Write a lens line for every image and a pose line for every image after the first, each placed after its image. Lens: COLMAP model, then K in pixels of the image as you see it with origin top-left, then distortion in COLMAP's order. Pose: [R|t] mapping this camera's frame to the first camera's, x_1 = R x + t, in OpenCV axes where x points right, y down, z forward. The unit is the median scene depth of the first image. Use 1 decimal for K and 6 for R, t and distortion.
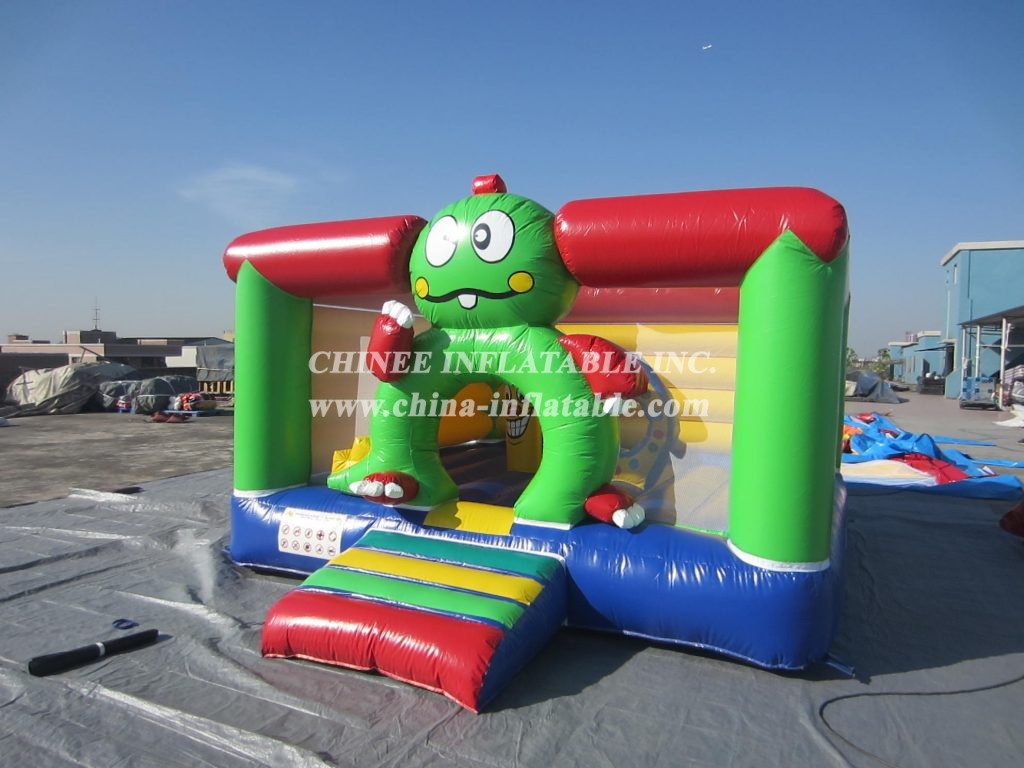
lens RADIAL K [[722.5, 0, 512.0], [0, 722.5, 384.0], [0, 0, 1]] dist [0.006902, -0.000676]
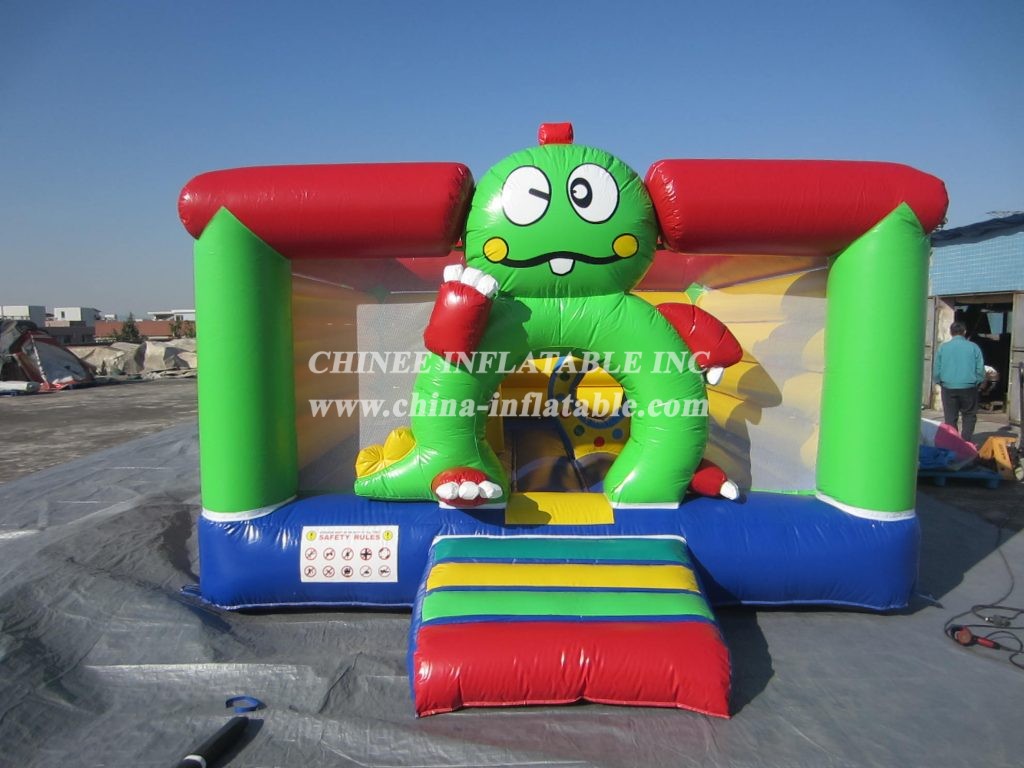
lens RADIAL K [[721.2, 0, 512.0], [0, 721.2, 384.0], [0, 0, 1]] dist [-0.001671, 0.001437]
pose [[0.907733, -0.056158, 0.415774, -0.495956], [0.038676, 0.997982, 0.050359, -0.018238], [-0.417763, -0.029632, 0.908073, 0.225927]]
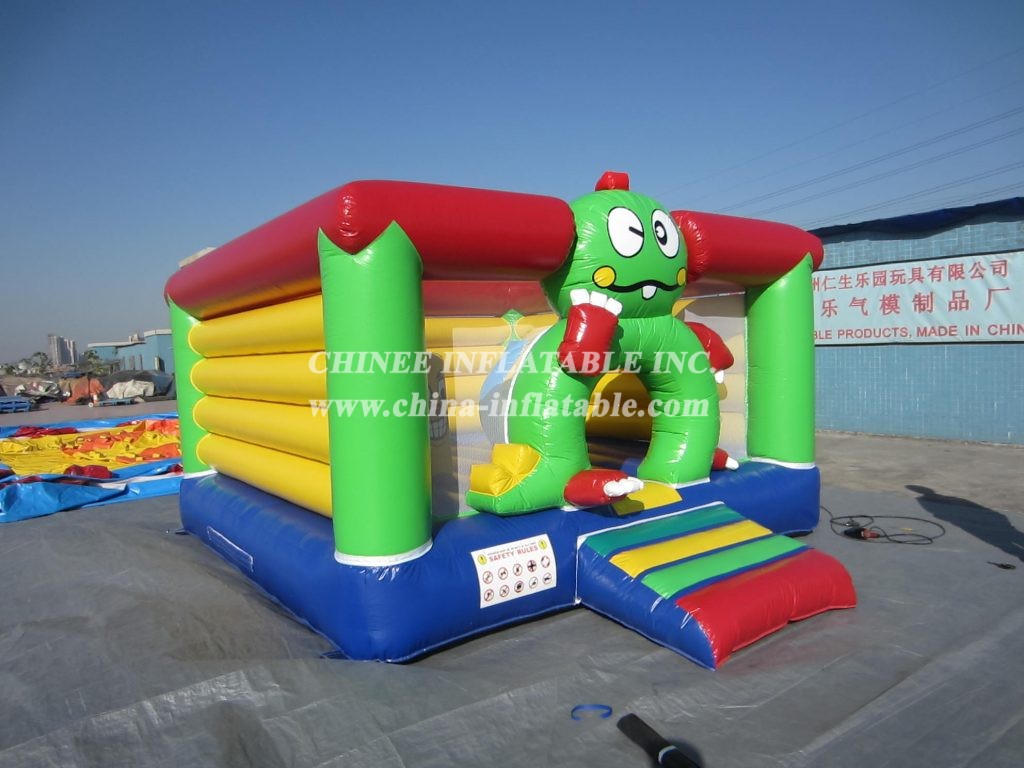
lens RADIAL K [[721.2, 0, 512.0], [0, 721.2, 384.0], [0, 0, 1]] dist [-0.001671, 0.001437]
pose [[0.477853, -0.083677, 0.874445, -1.111011], [0.084350, 0.995224, 0.049140, -0.049694], [-0.874381, 0.050277, 0.482629, 0.679154]]
